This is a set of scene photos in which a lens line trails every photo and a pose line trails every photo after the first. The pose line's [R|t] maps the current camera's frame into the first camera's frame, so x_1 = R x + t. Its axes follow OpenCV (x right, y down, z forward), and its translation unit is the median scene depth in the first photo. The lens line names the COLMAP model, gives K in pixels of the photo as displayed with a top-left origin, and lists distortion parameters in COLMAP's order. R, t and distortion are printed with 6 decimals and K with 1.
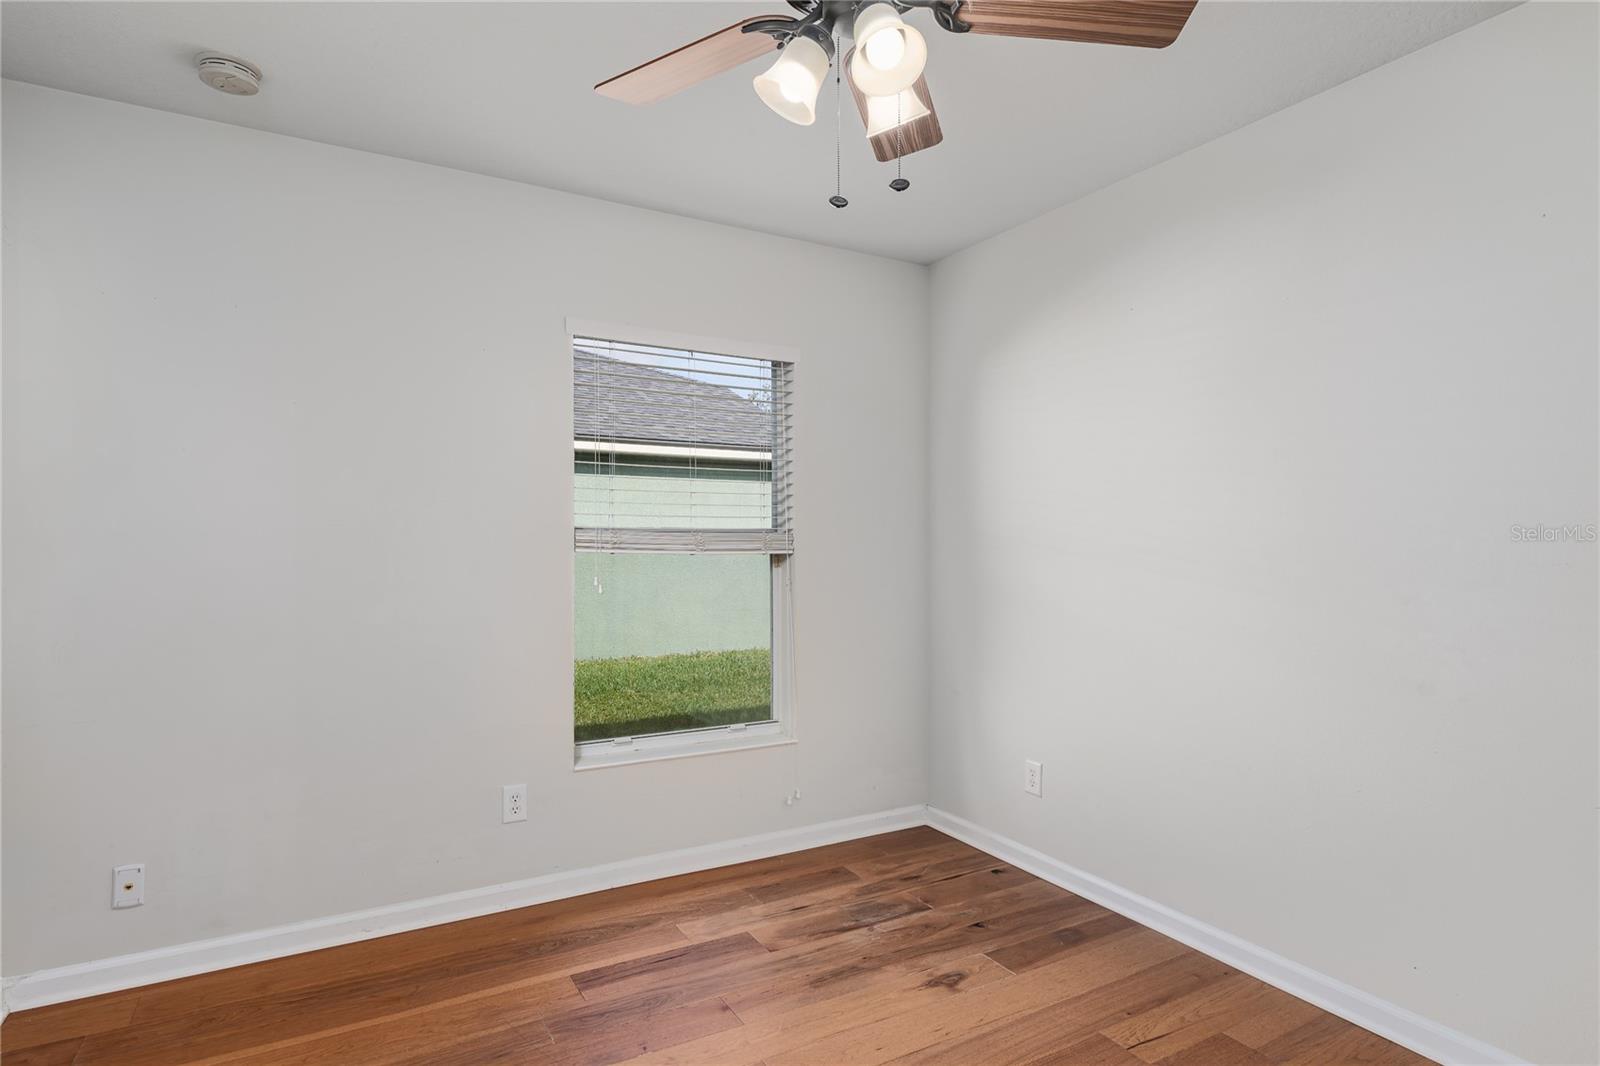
lens RADIAL K [[855.0, 0, 800.8], [0, 855.0, 542.6], [0, 0, 1]] dist [-0.006215, 0.003223]
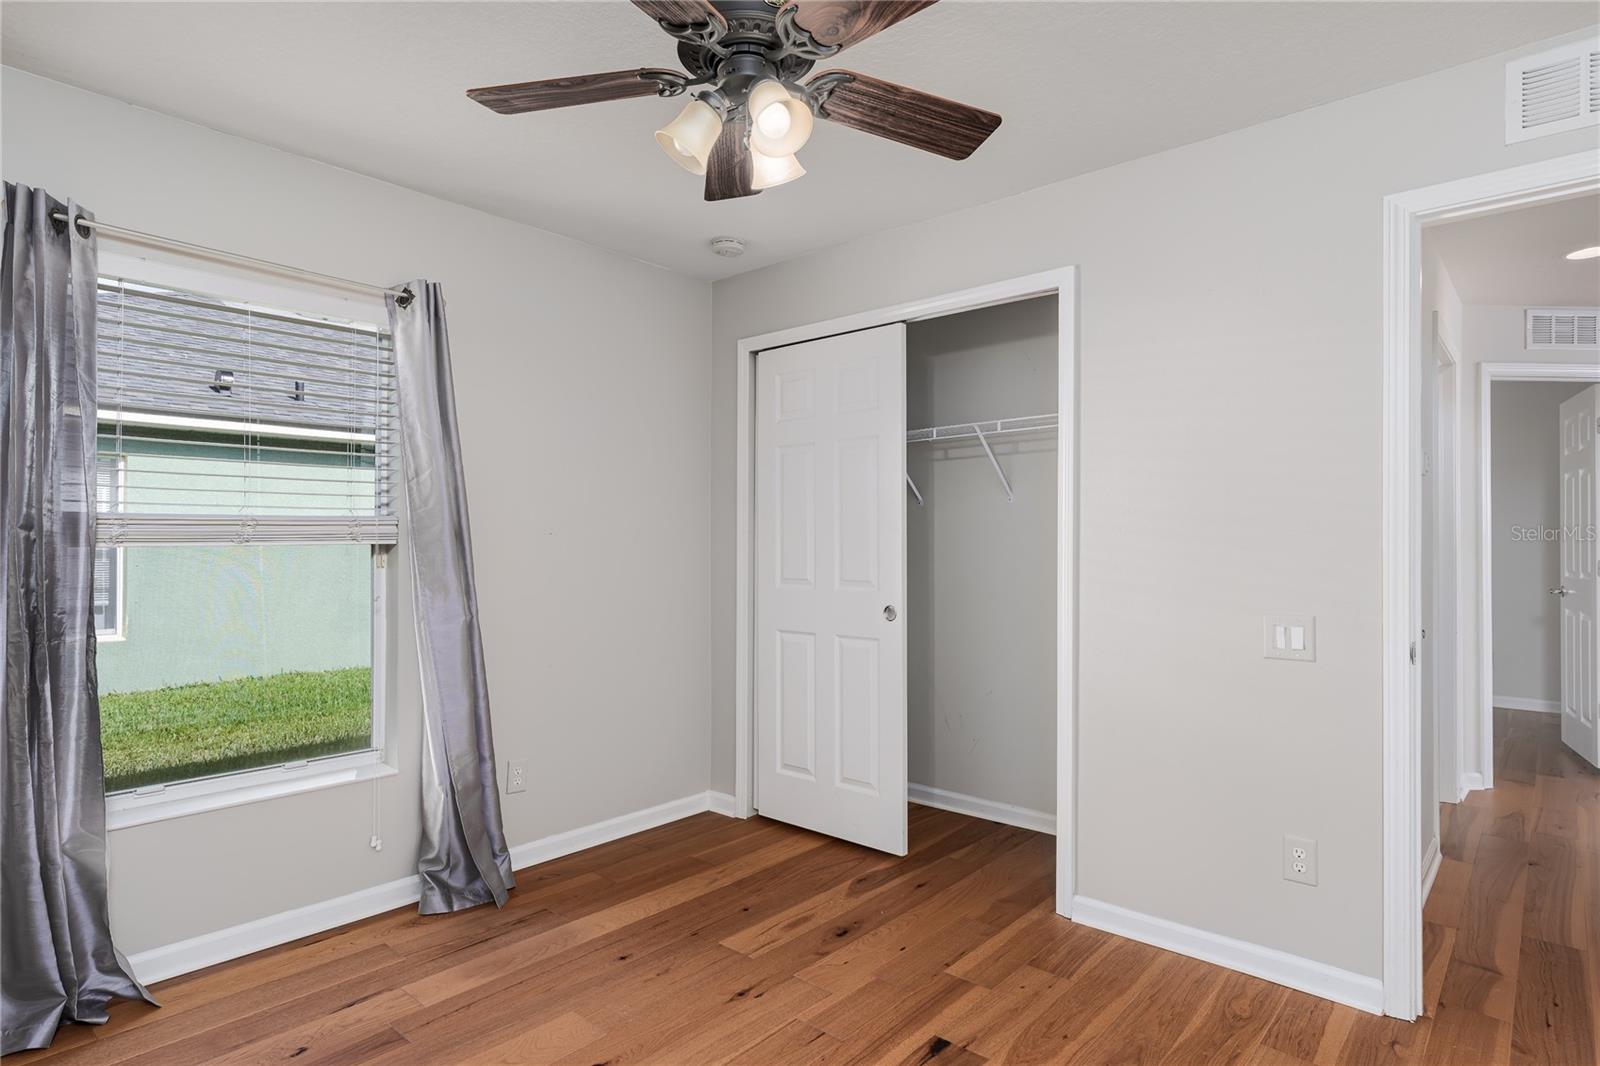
lens RADIAL K [[855.0, 0, 799.2], [0, 855.0, 532.1], [0, 0, 1]] dist [-0.006215, 0.003223]
pose [[0.948381, 0.004720, 0.317099, 0.101368], [-0.001777, 0.999953, -0.009567, 0.000189], [-0.317129, 0.008509, 0.948344, 0.059269]]
